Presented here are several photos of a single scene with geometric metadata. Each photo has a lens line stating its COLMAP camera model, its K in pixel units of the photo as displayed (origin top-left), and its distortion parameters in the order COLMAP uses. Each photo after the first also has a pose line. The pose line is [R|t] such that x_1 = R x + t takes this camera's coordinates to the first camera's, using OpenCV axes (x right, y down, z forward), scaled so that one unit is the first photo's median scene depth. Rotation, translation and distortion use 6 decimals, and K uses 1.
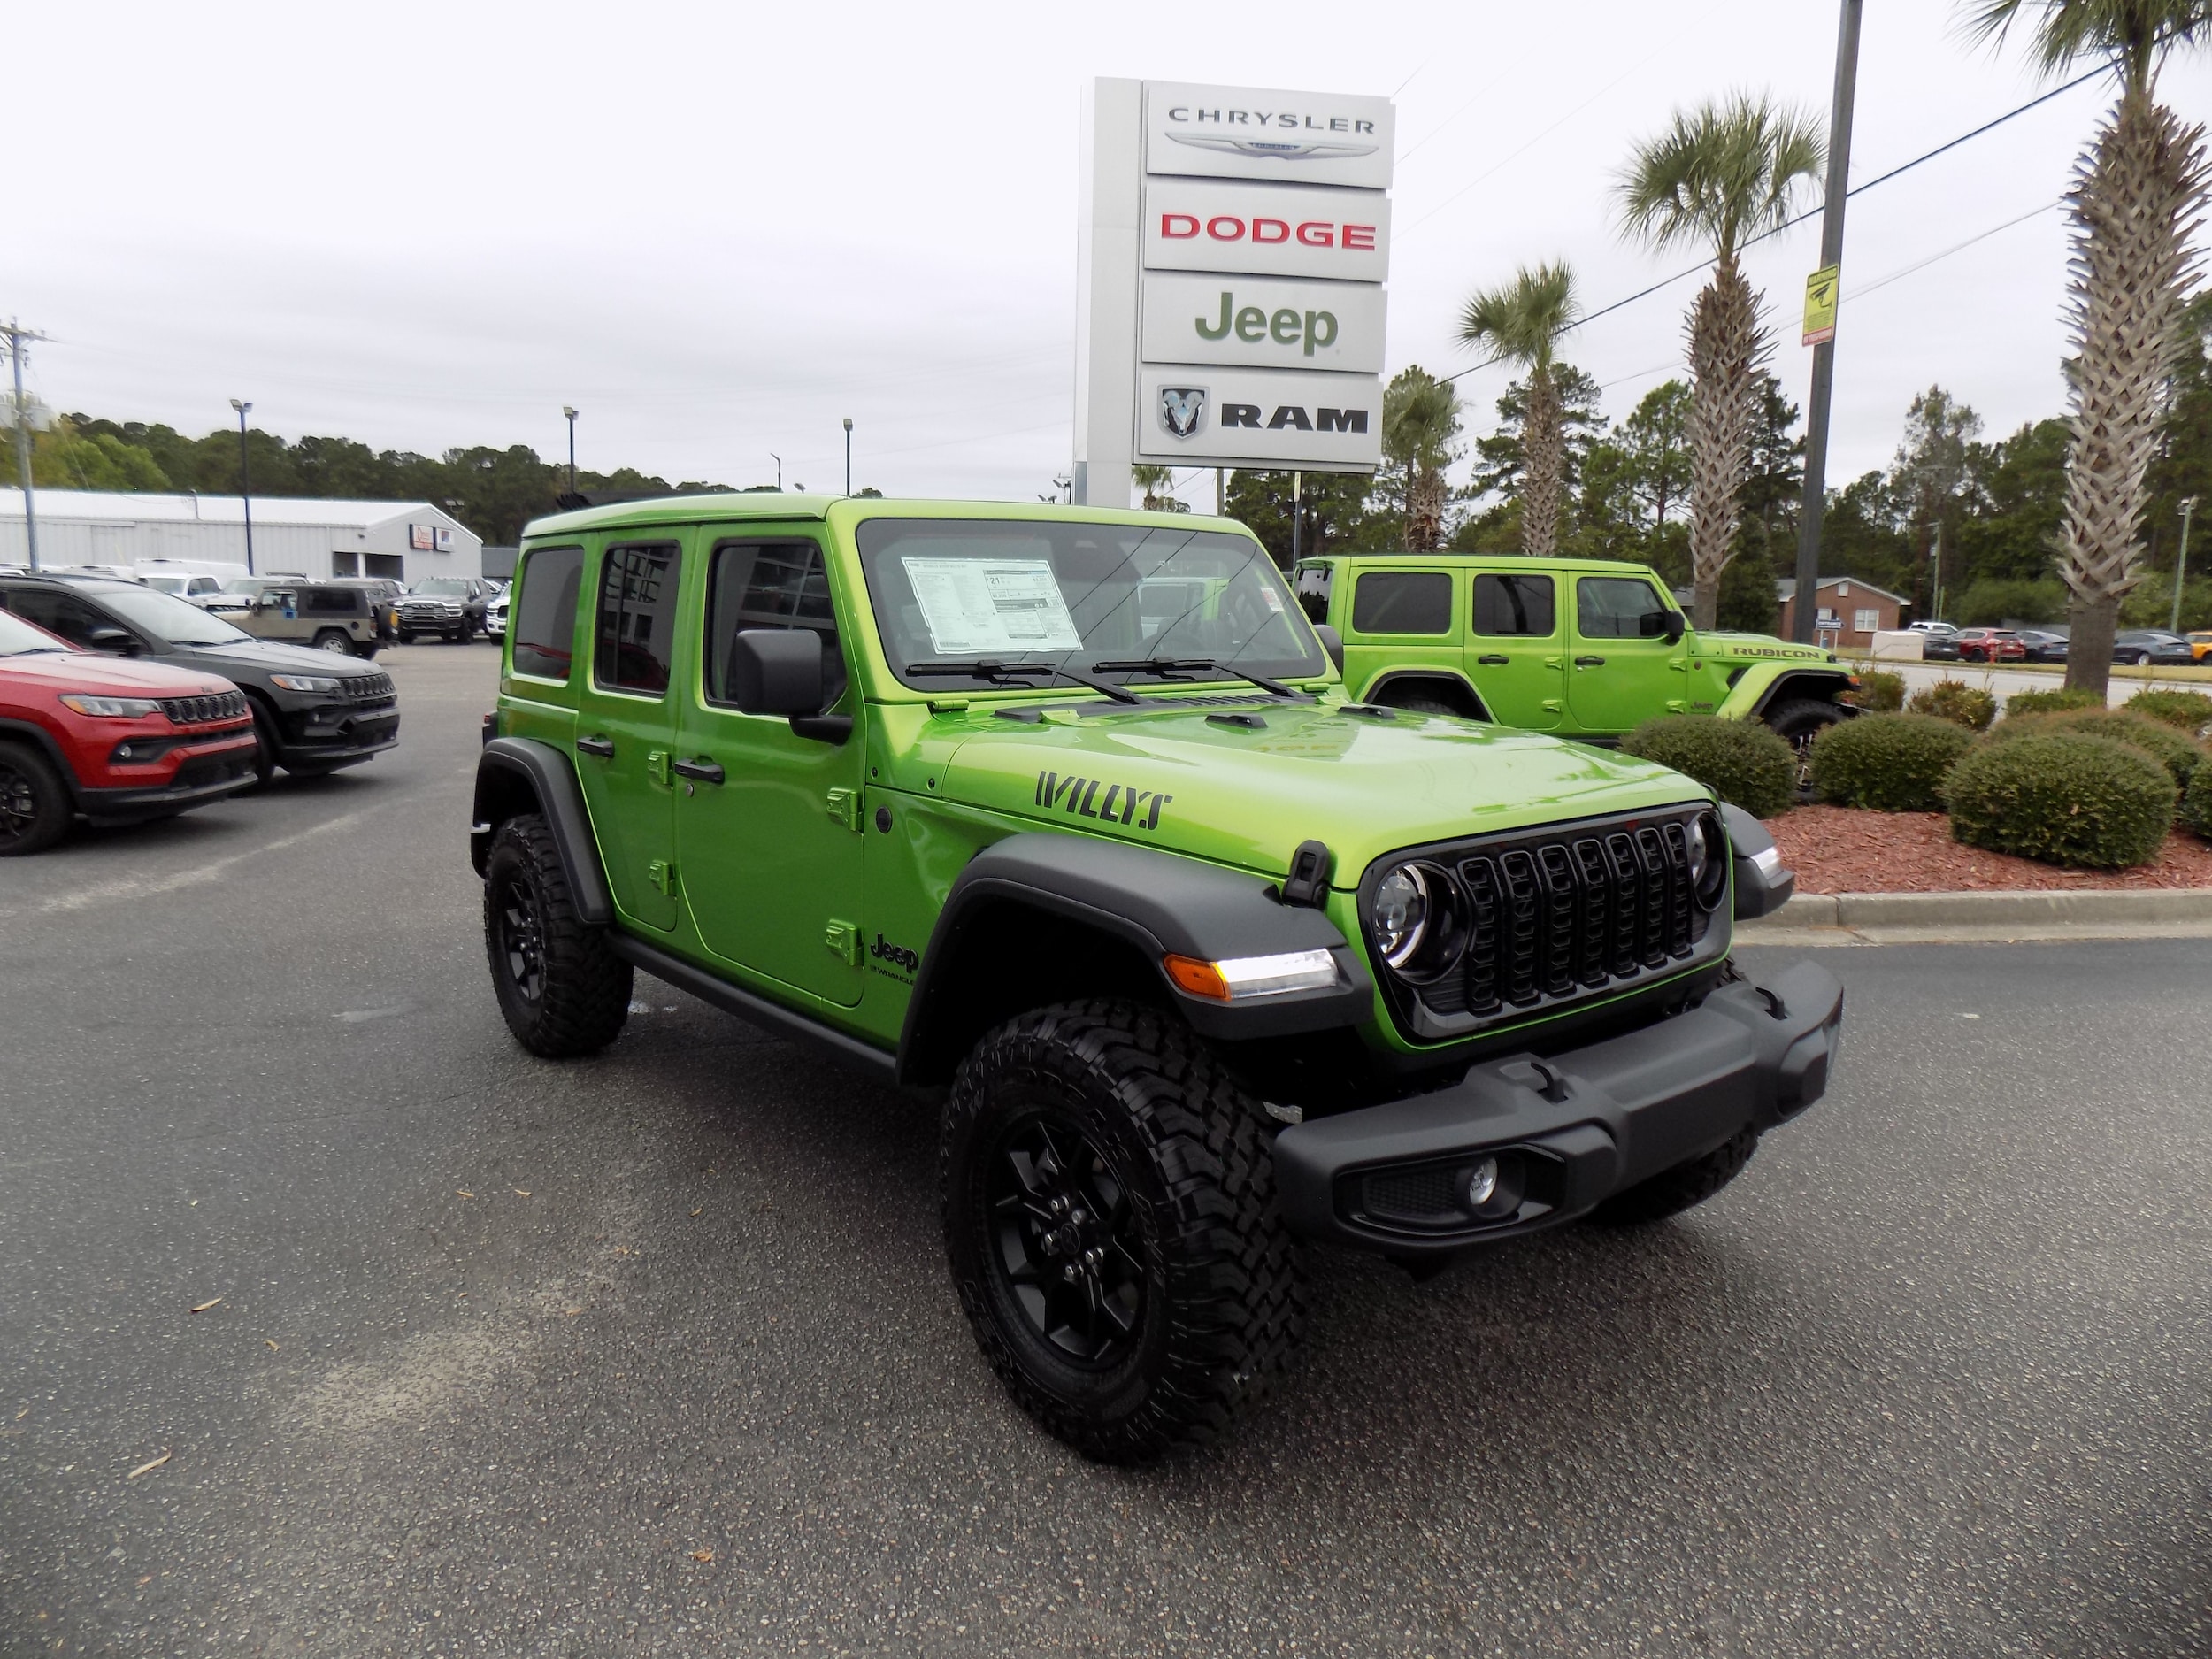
lens RADIAL K [[1466.3, 0, 1106.4], [0, 1466.3, 824.2], [0, 0, 1]] dist [-0.076794, 0.067325]
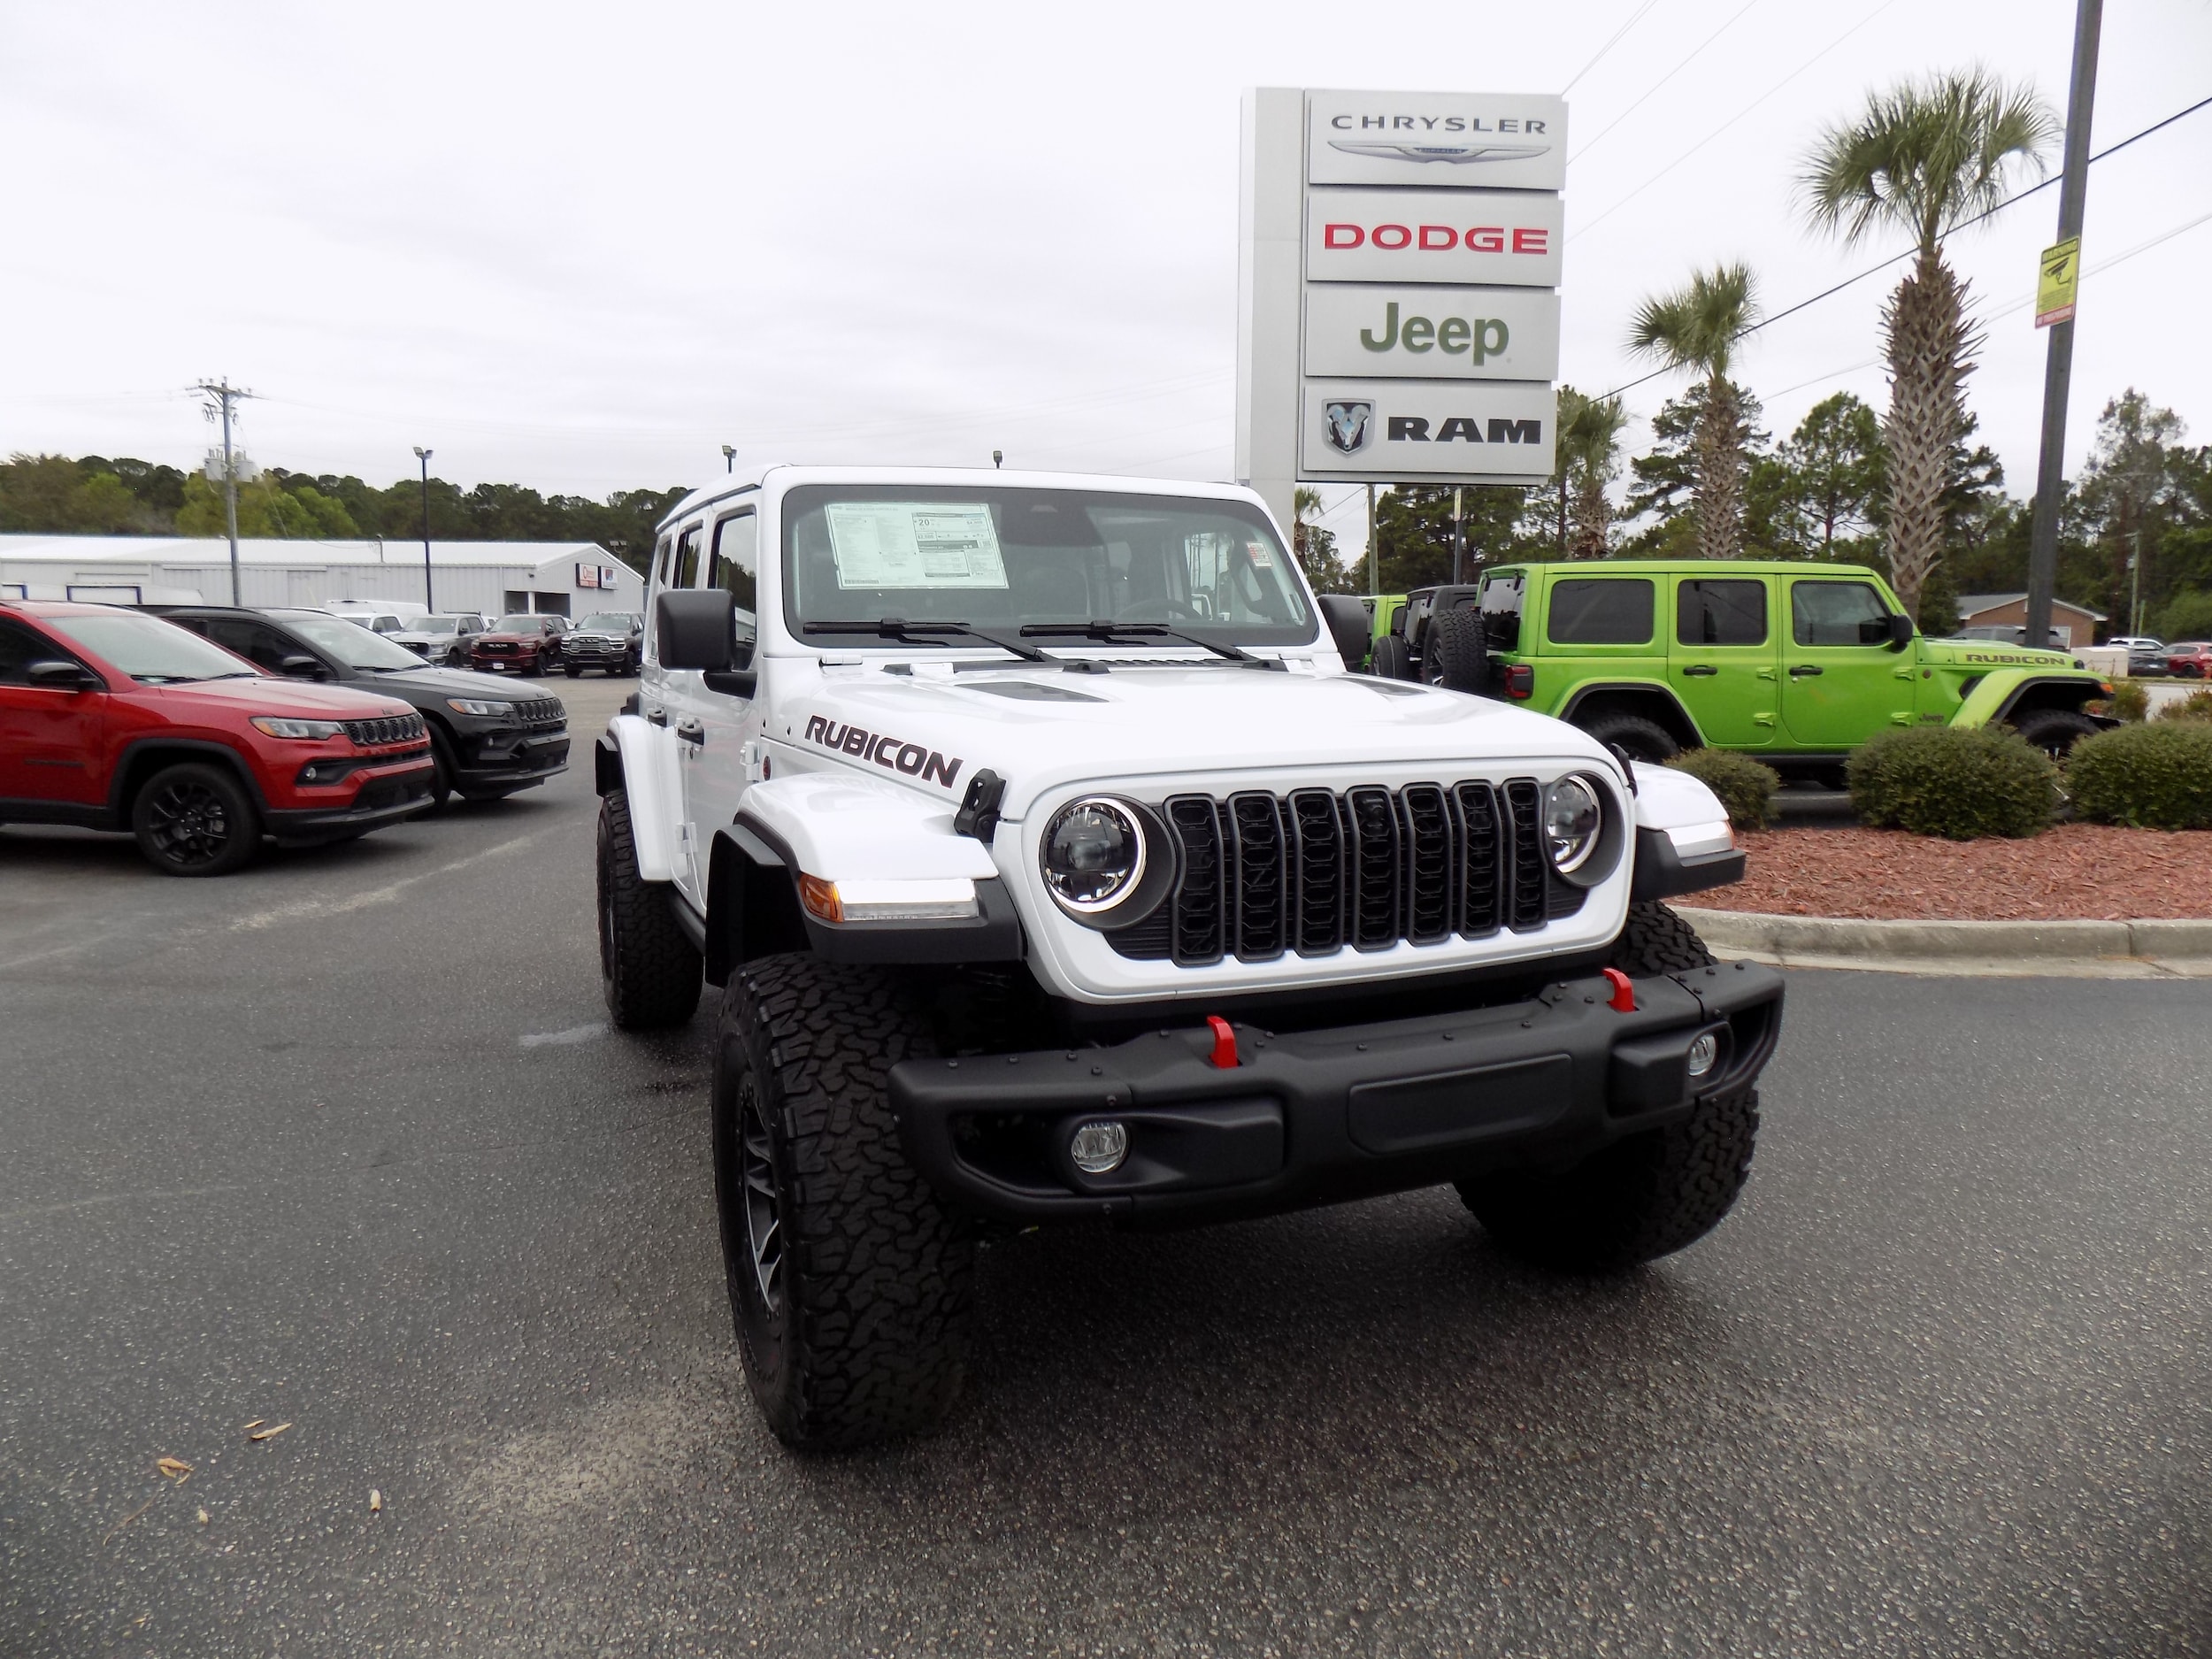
lens RADIAL K [[1466.3, 0, 1108.1], [0, 1466.3, 824.8], [0, 0, 1]] dist [-0.076794, 0.067325]
pose [[0.995327, -0.002084, -0.096534, -0.013708], [0.000118, 0.999792, -0.020370, 0.002953], [0.096557, 0.020264, 0.995121, 0.023067]]
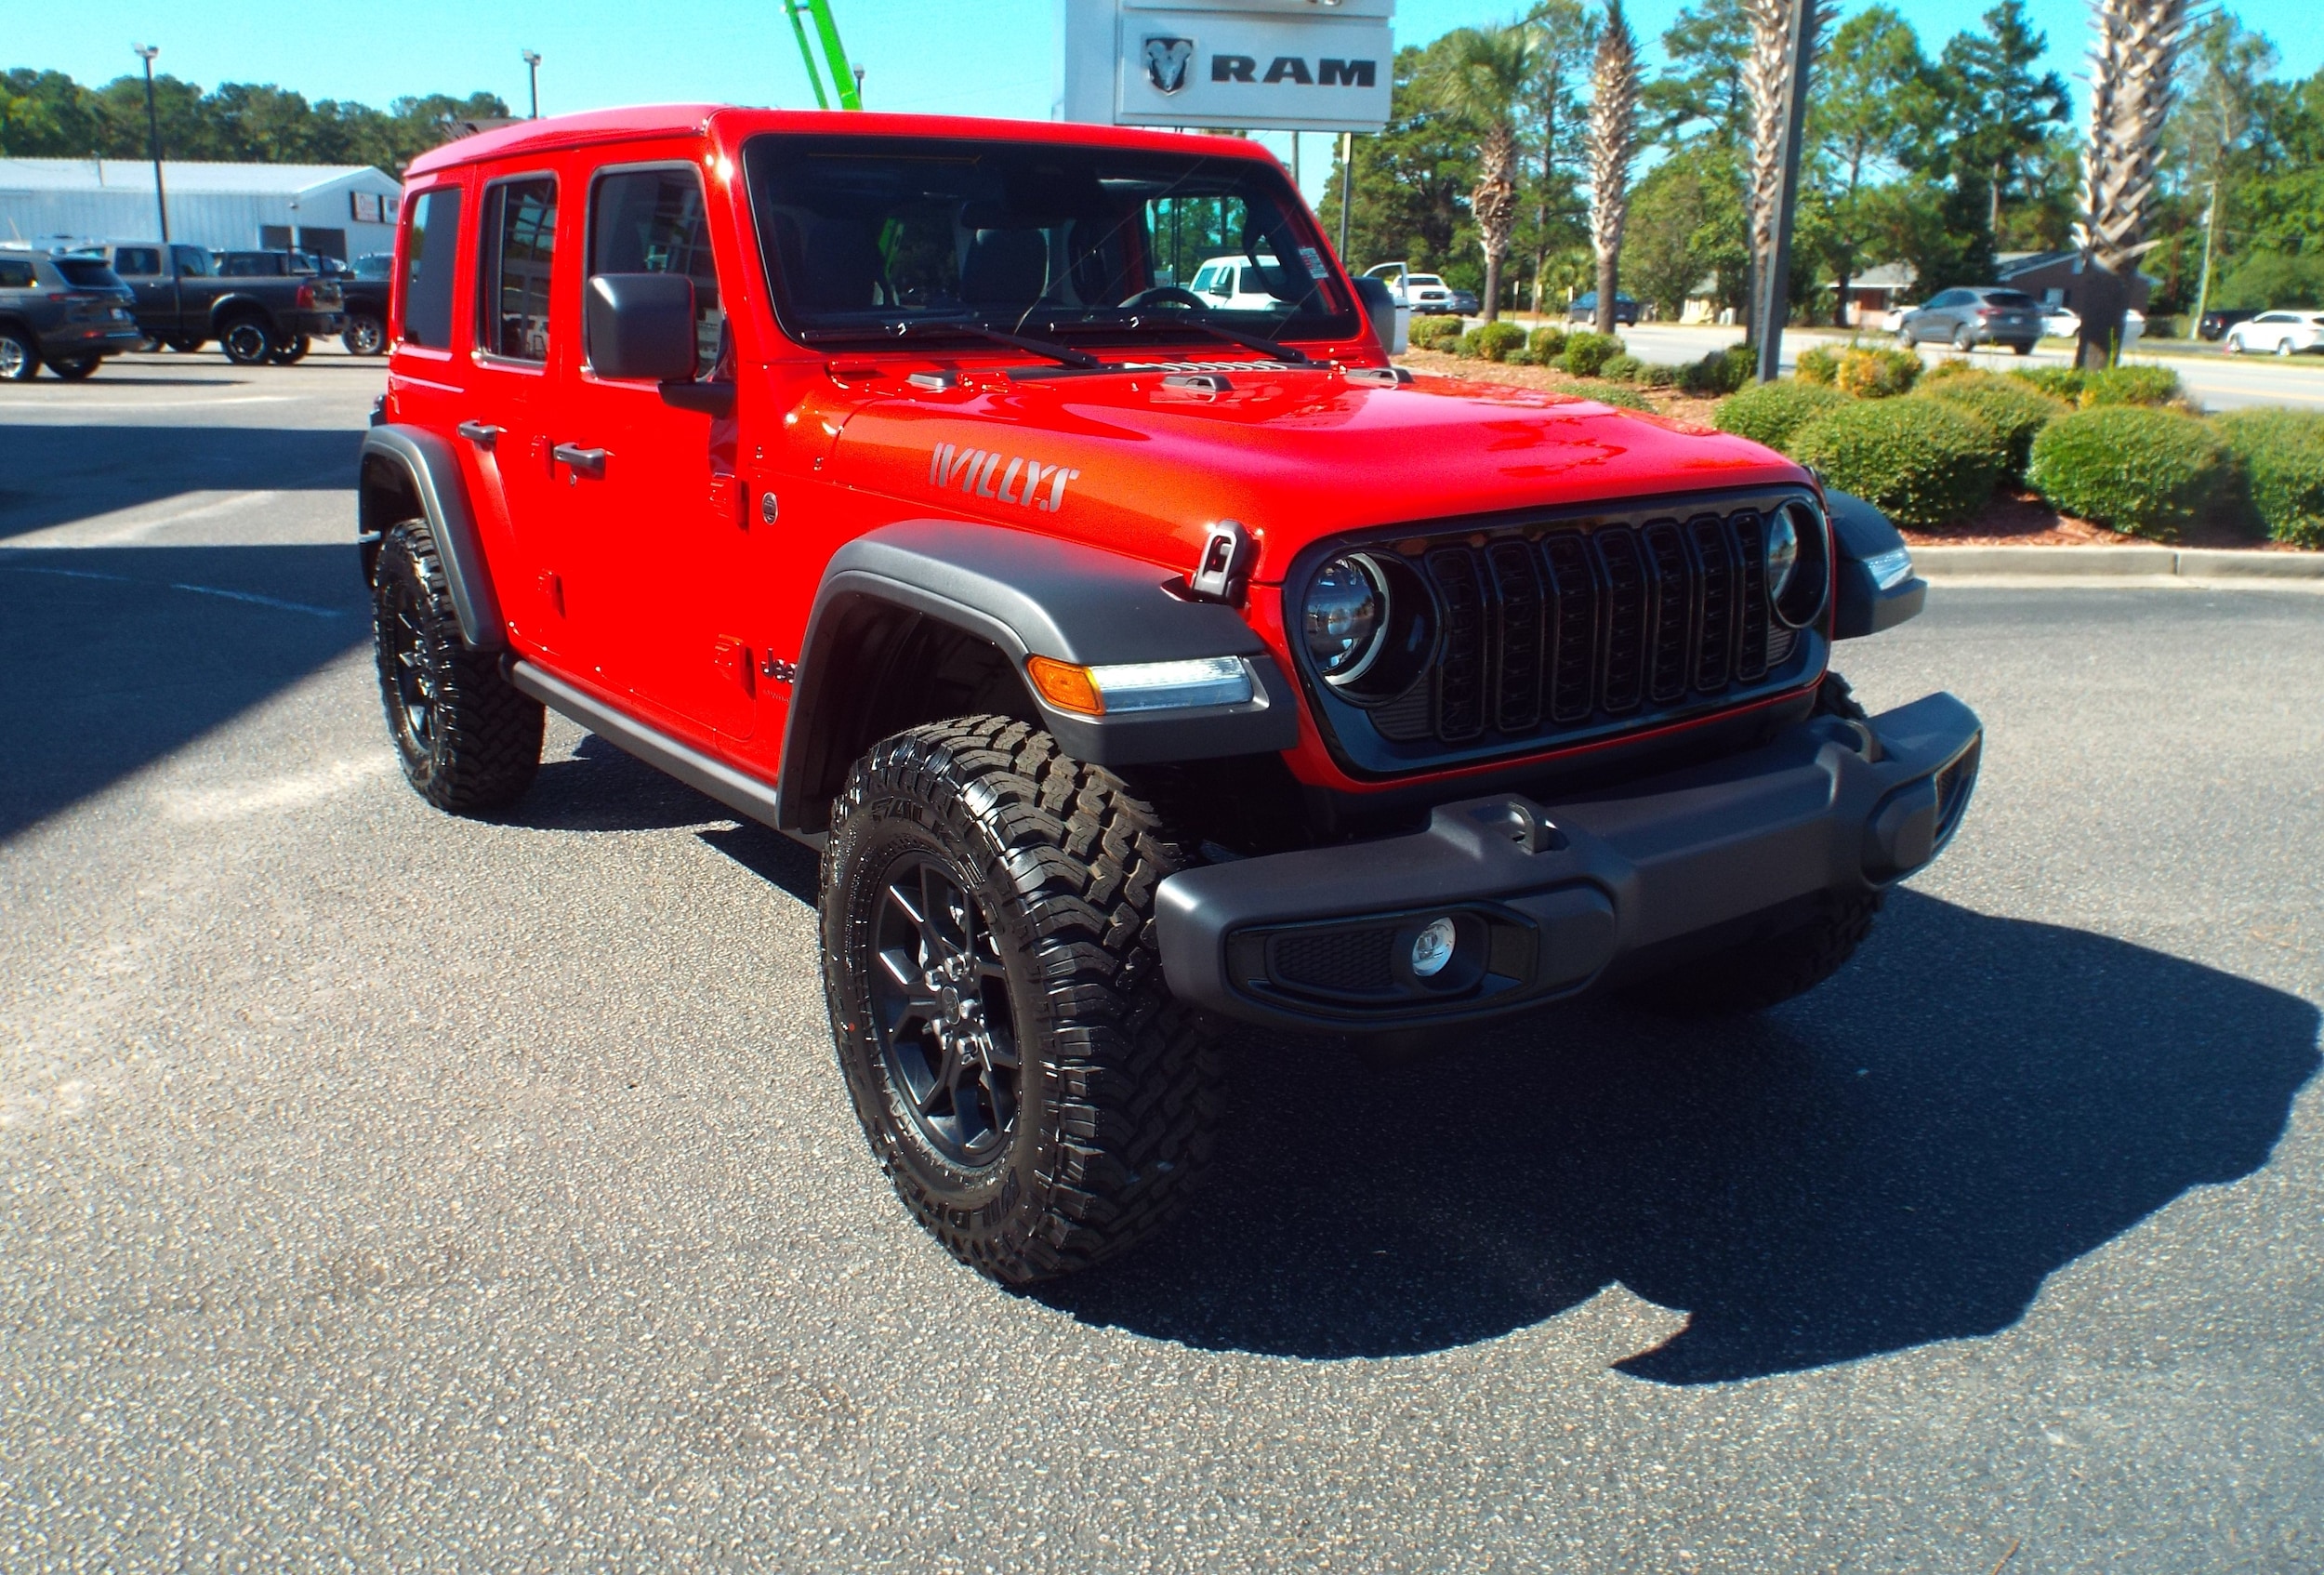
lens RADIAL K [[1745.5, 0, 1141.7], [0, 1745.5, 708.5], [0, 0, 1]] dist [-0.019559, 0.005589]
pose [[0.999449, 0.005179, -0.032798, 0.074021], [-0.002339, 0.996289, 0.086037, 0.022631], [0.033122, -0.085913, 0.995752, -0.113349]]
